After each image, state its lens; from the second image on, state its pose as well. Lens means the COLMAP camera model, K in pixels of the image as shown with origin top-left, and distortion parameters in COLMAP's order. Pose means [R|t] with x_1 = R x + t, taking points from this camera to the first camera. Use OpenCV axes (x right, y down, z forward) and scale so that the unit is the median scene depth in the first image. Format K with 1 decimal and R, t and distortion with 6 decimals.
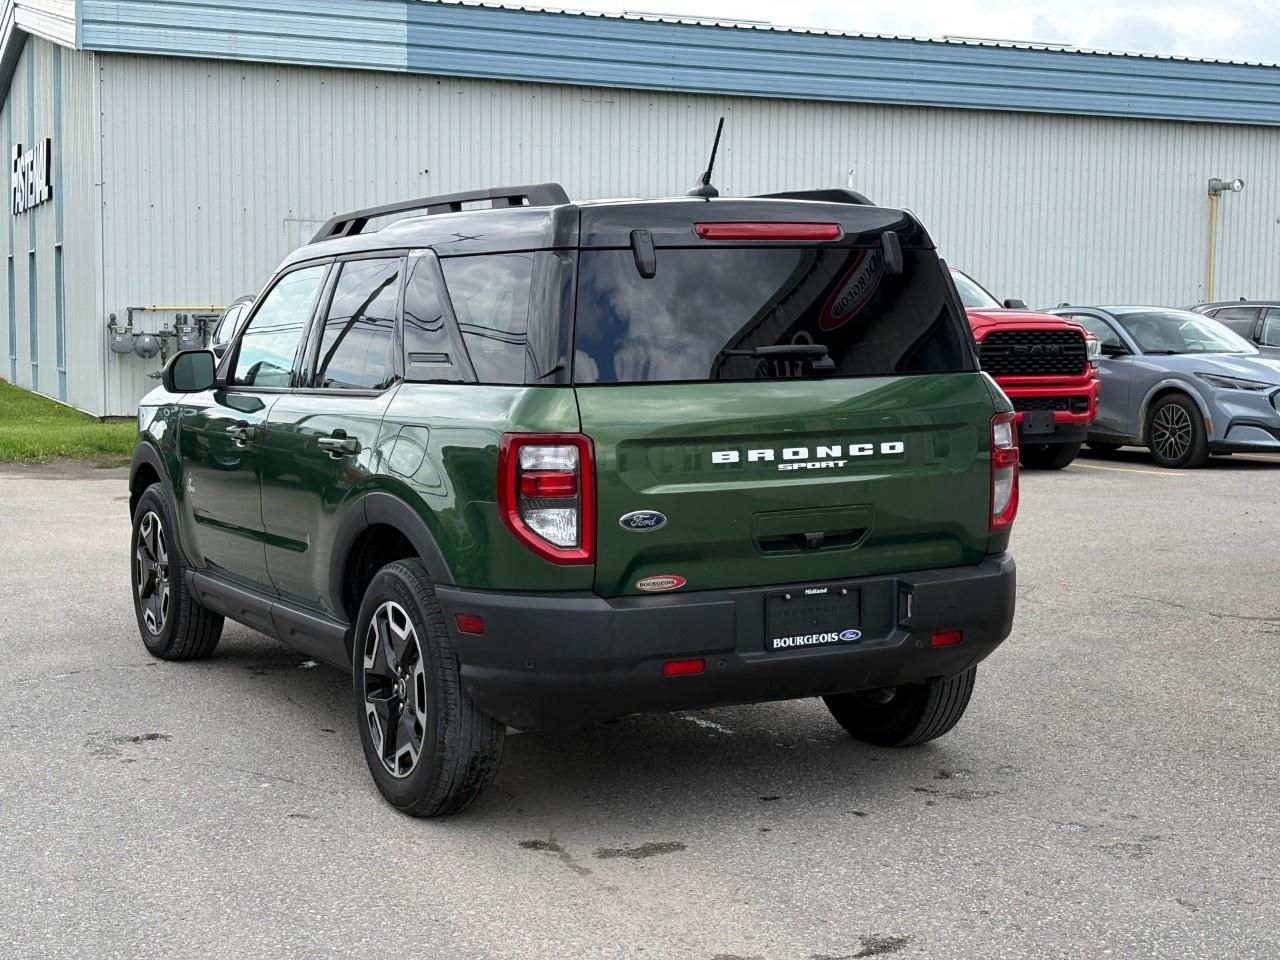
lens RADIAL K [[1920.0, 0, 659.9], [0, 1920.0, 478.6], [0, 0, 1]] dist [0.246617, -0.937470]
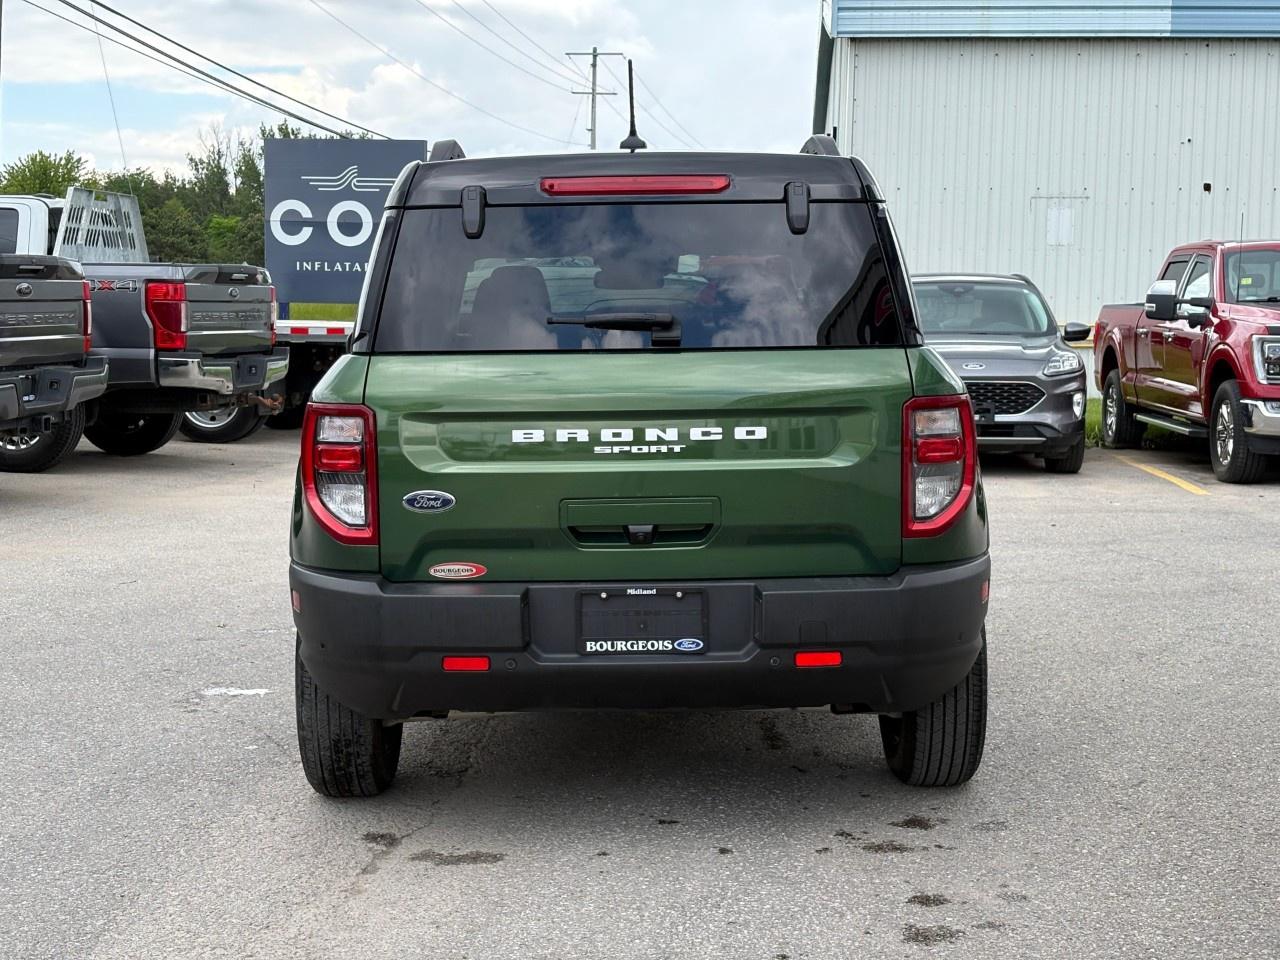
lens RADIAL K [[1930.7, 0, 640.0], [0, 1930.7, 480.0], [0, 0, 1]] dist [0.232629, -0.918740]
pose [[0.884170, 0.043688, -0.465118, 0.484611], [-0.039730, 0.999043, 0.018313, -0.008815], [0.465473, 0.002287, 0.885059, 0.210821]]
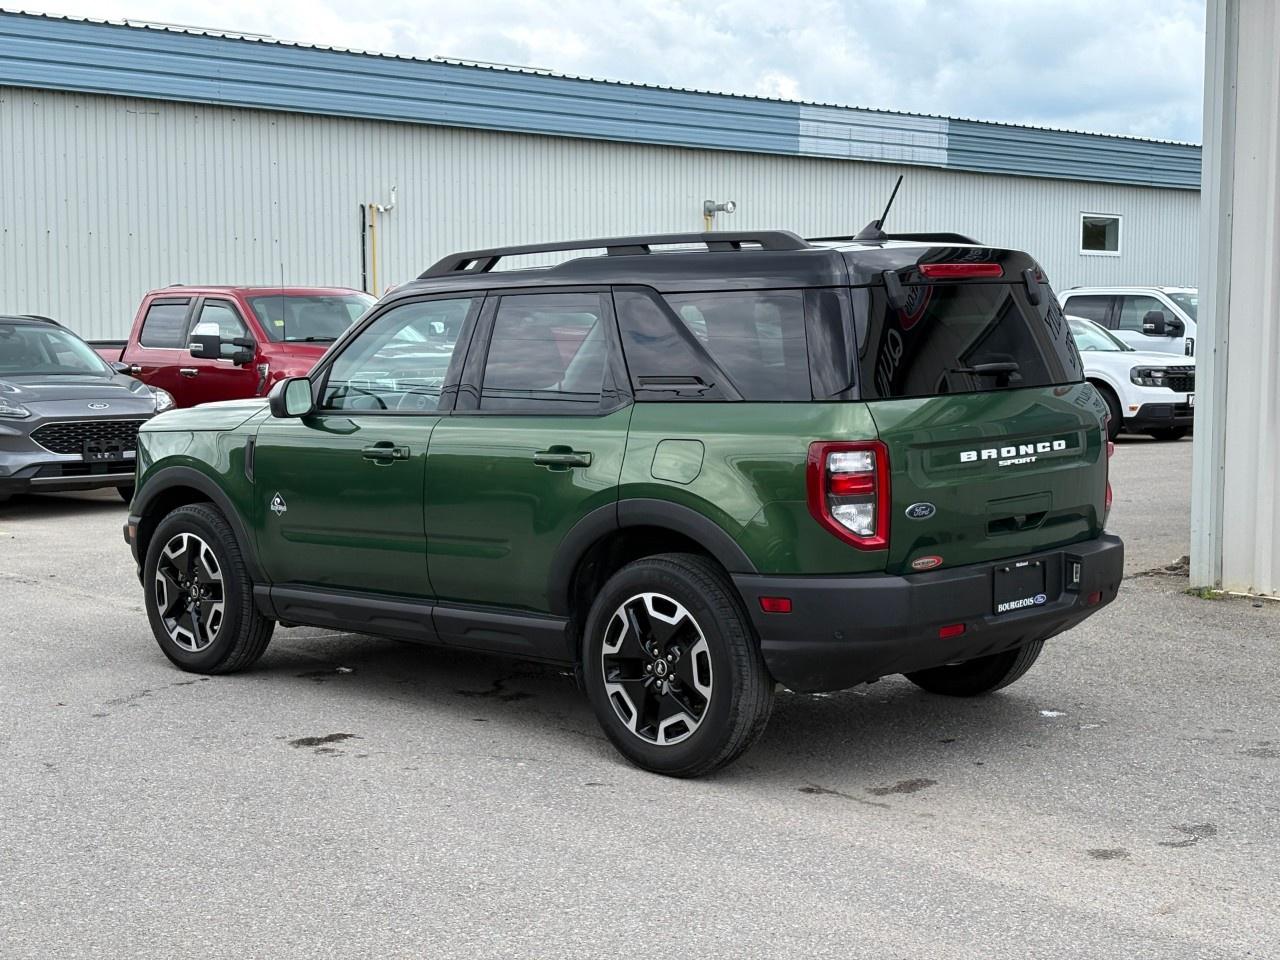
lens RADIAL K [[1922.3, 0, 659.2], [0, 1922.3, 458.1], [0, 0, 1]] dist [0.261645, -1.058515]
pose [[0.949528, -0.032798, 0.311961, -0.512431], [0.037429, 0.999260, -0.008869, -0.006383], [-0.311440, 0.020098, 0.950053, -0.097890]]
